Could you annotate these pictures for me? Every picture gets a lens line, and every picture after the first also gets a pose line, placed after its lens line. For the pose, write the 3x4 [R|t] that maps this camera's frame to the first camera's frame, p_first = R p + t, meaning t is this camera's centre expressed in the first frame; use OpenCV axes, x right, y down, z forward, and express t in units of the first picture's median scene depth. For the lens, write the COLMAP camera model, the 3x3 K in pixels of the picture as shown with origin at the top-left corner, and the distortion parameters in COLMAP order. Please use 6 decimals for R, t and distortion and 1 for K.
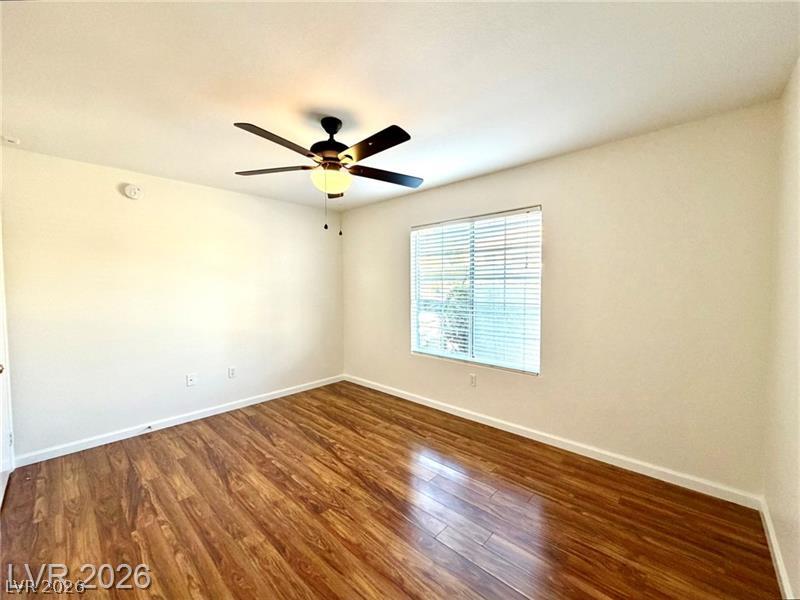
lens RADIAL K [[323.9, 0, 401.2], [0, 323.9, 302.1], [0, 0, 1]] dist [-0.000645, 0.000016]
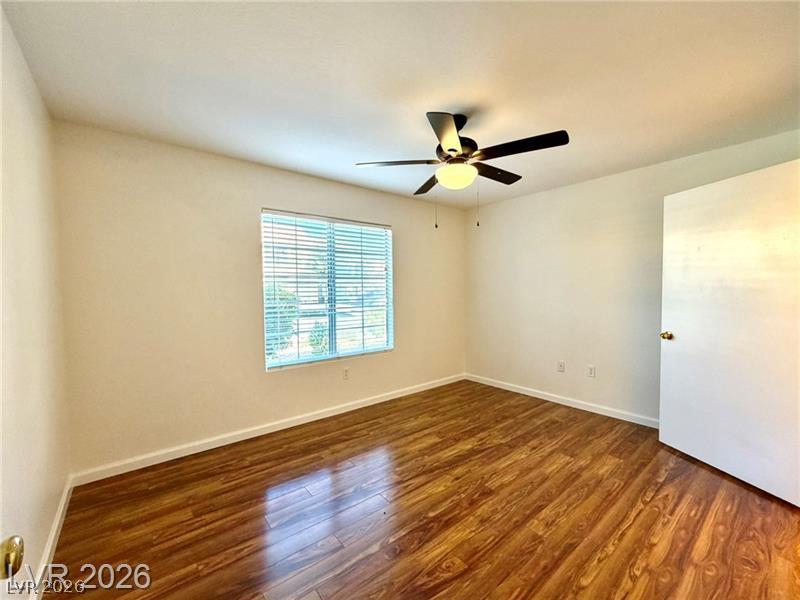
lens RADIAL K [[323.9, 0, 401.2], [0, 323.9, 302.1], [0, 0, 1]] dist [-0.000645, 0.000016]
pose [[0.142056, -0.035548, 0.989220, -1.018967], [0.056926, 0.997994, 0.027689, -0.013855], [-0.988220, 0.052379, 0.143795, 0.846438]]
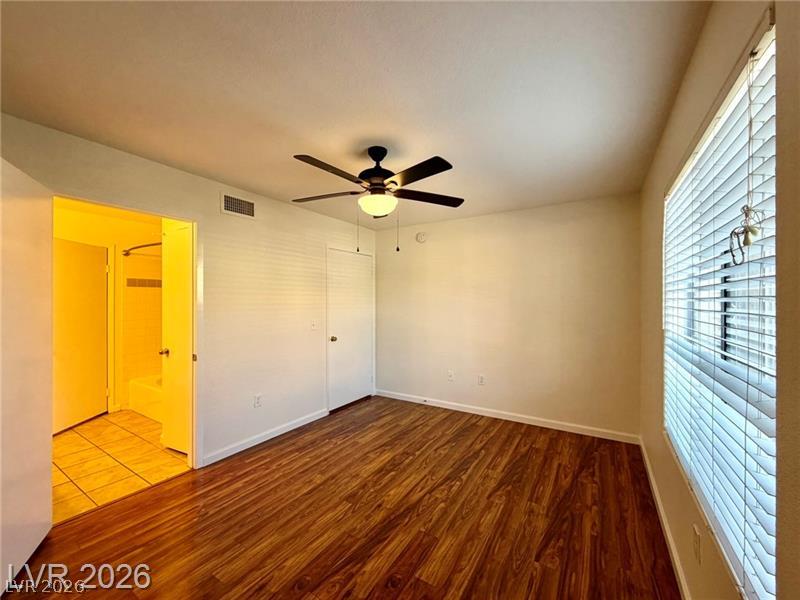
lens RADIAL K [[323.9, 0, 401.2], [0, 323.9, 302.1], [0, 0, 1]] dist [-0.000645, 0.000016]
pose [[0.186024, 0.007671, -0.982515, 0.691730], [-0.048252, 0.998834, -0.001338, -0.043239], [0.981360, 0.047657, 0.186177, 0.720555]]
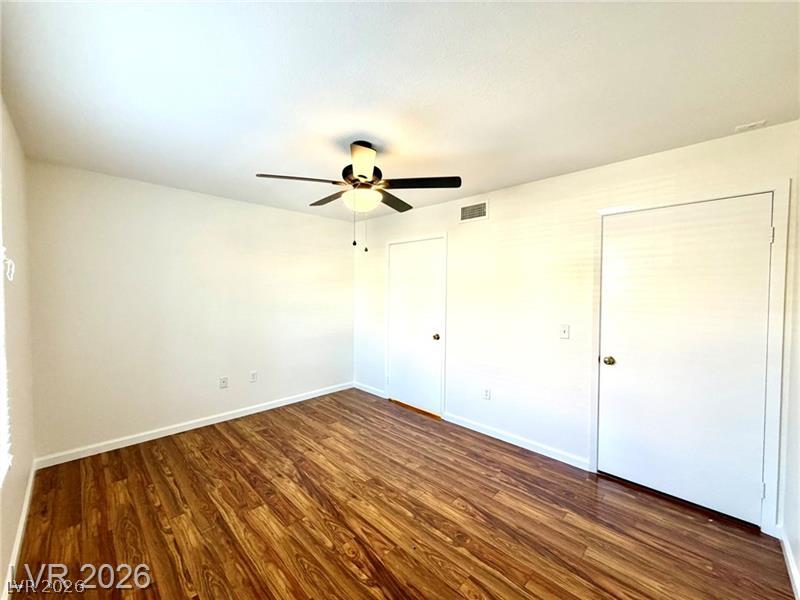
lens RADIAL K [[320.7, 0, 391.3], [0, 320.7, 298.5], [0, 0, 1]] dist [-0.000671, -0.000064]
pose [[-0.998297, -0.003542, 0.058235, -0.300448], [0.000492, 0.997609, 0.069115, -0.101199], [-0.058340, 0.069026, -0.995908, 1.668785]]
